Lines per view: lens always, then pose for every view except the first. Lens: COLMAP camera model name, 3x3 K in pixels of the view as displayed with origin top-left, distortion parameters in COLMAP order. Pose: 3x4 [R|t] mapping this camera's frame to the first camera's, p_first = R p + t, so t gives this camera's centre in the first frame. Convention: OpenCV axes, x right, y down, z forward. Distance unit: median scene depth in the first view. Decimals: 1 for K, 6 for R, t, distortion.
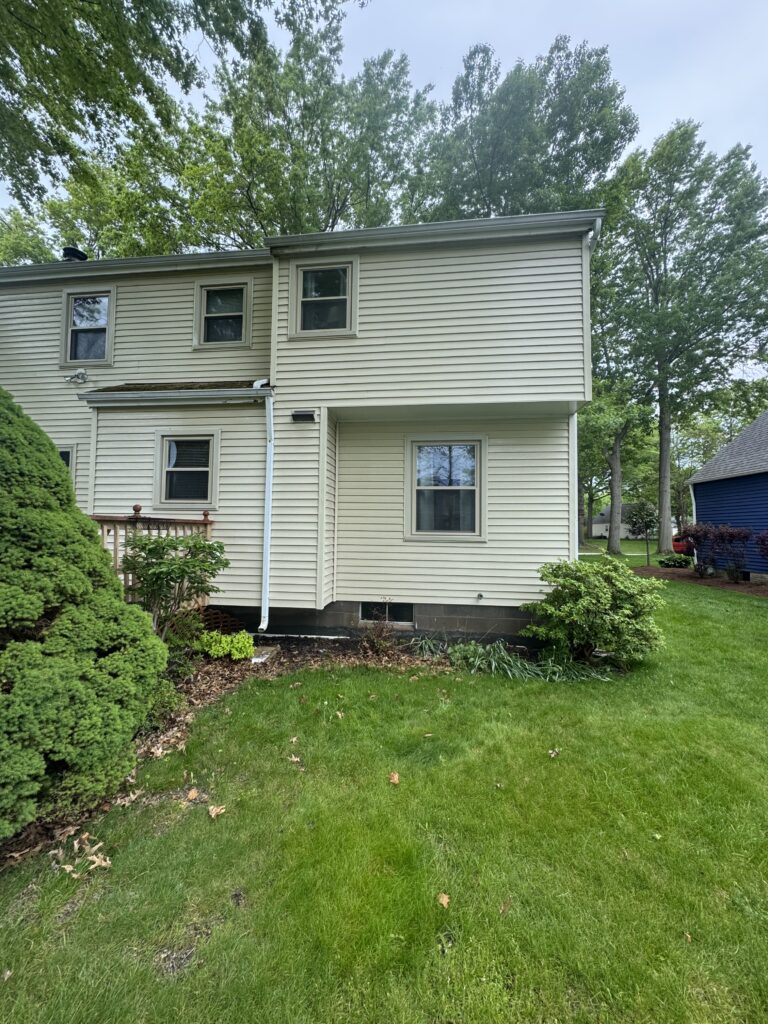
lens RADIAL K [[401.3, 0, 379.8], [0, 401.3, 512.5], [0, 0, 1]] dist [-0.001404, 0.000472]
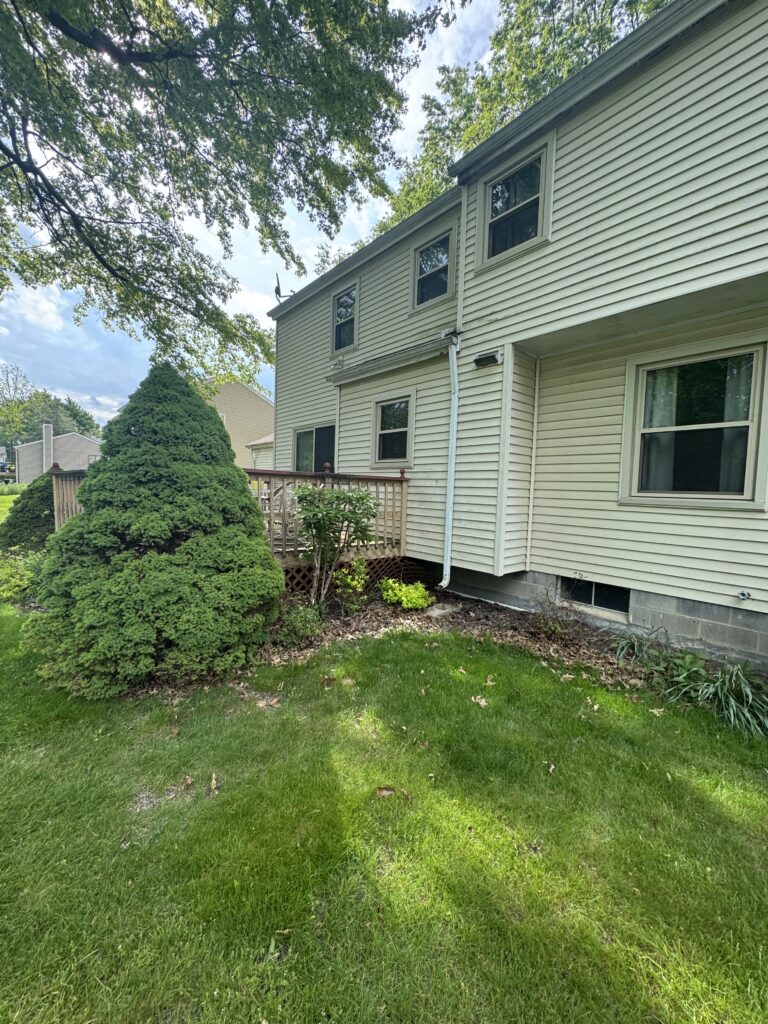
lens RADIAL K [[401.3, 0, 388.7], [0, 401.3, 512.4], [0, 0, 1]] dist [-0.001404, 0.000472]
pose [[0.752555, 0.049694, -0.656652, 0.241934], [0.007392, 0.996448, 0.083880, 0.021106], [0.658488, -0.067978, 0.749515, 0.164026]]
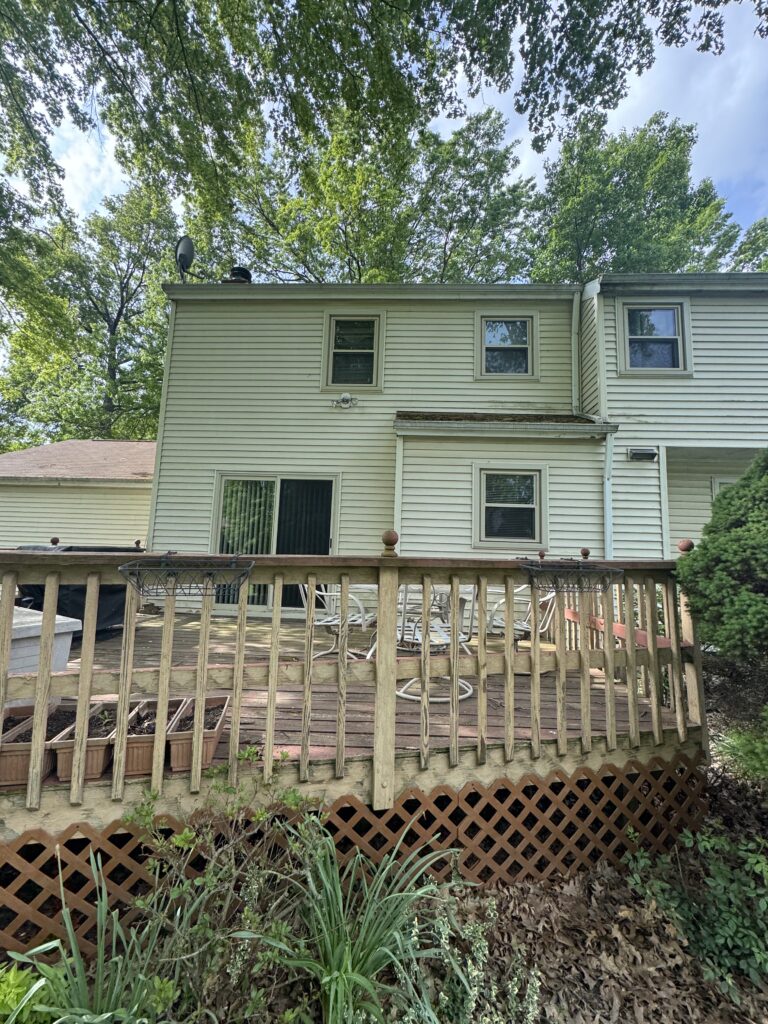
lens RADIAL K [[401.3, 0, 378.8], [0, 401.3, 513.7], [0, 0, 1]] dist [-0.001404, 0.000472]
pose [[0.997432, 0.027918, 0.065962, -0.858796], [-0.023500, 0.997488, -0.066821, -0.019424], [-0.067662, 0.065099, 0.995582, 0.092702]]
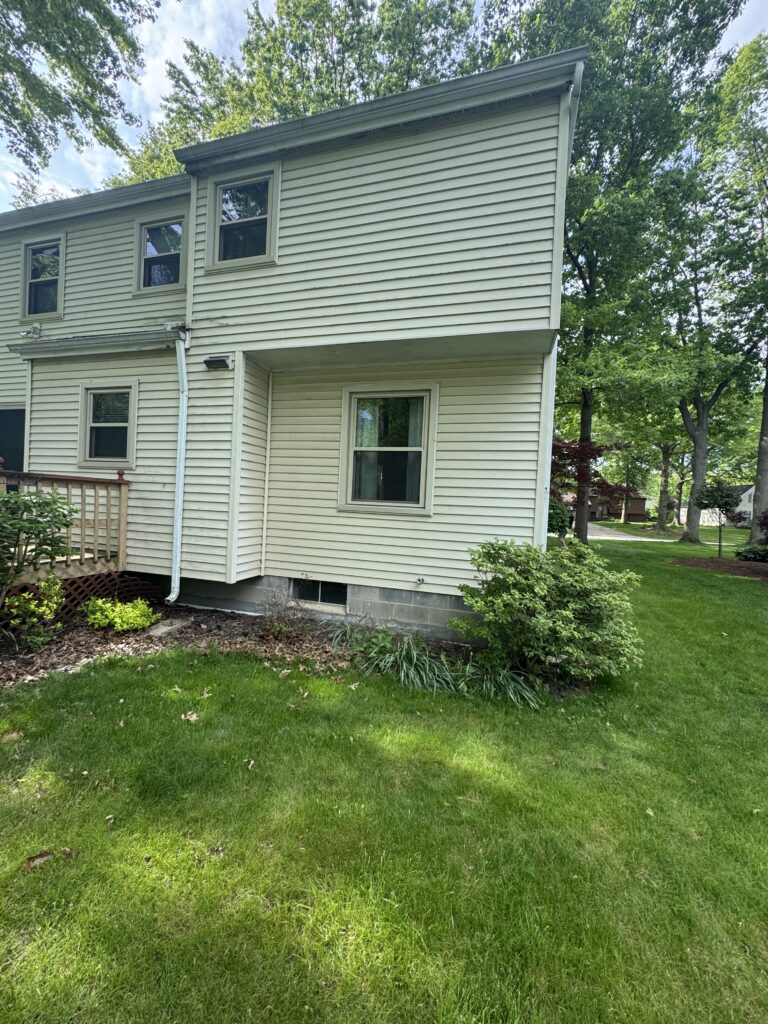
lens RADIAL K [[401.3, 0, 382.0], [0, 401.3, 512.5], [0, 0, 1]] dist [-0.001404, 0.000472]
pose [[0.985791, 0.038275, -0.163559, 0.308843], [-0.028419, 0.997660, 0.062177, 0.019269], [0.165556, -0.056645, 0.984572, 0.180959]]
